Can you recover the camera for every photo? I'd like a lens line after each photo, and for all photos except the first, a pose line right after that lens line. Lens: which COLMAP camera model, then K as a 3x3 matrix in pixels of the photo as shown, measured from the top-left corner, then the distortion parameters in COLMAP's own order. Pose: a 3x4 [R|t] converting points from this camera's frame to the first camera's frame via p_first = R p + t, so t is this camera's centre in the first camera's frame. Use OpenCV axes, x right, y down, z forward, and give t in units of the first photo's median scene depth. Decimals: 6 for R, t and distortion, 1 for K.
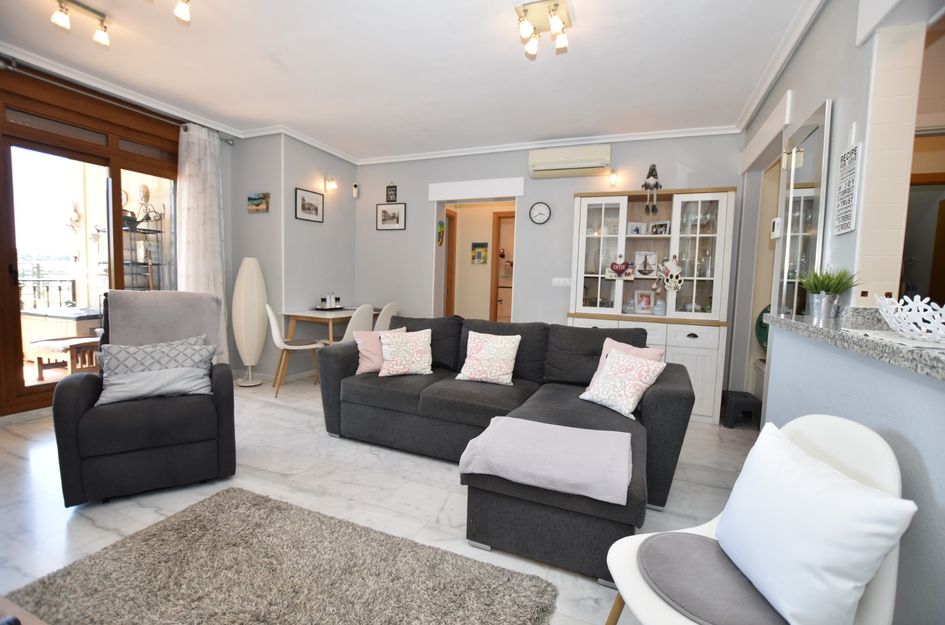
lens RADIAL K [[415.6, 0, 476.2], [0, 415.6, 314.3], [0, 0, 1]] dist [-0.034436, 0.004970]
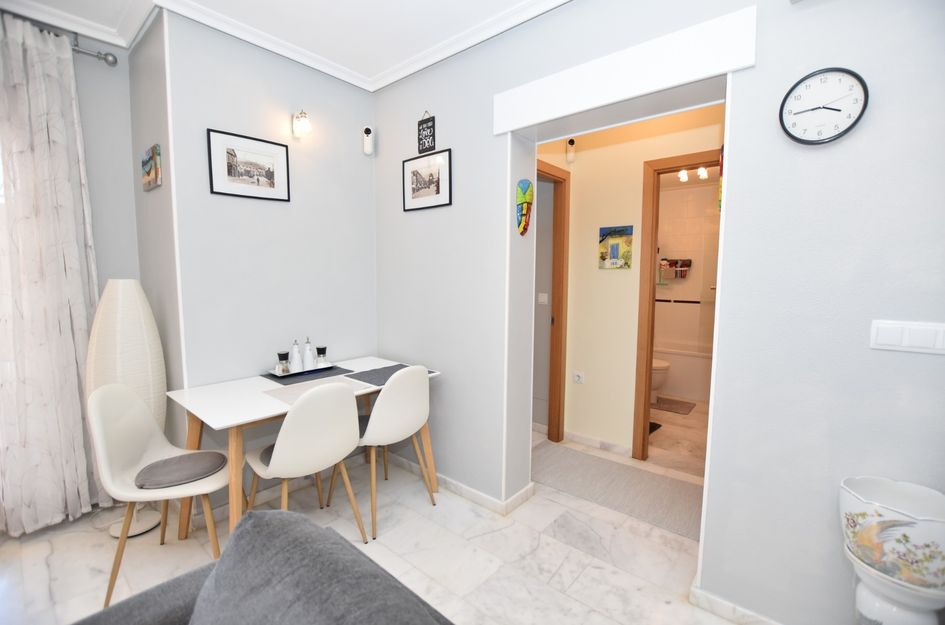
lens RADIAL K [[415.6, 0, 476.2], [0, 415.6, 314.3], [0, 0, 1]] dist [-0.034436, 0.004970]
pose [[0.950920, 0.000107, -0.309436, 0.003496], [0.001030, 0.999993, 0.003511, -0.080176], [0.309435, -0.003658, 0.950914, 0.553979]]
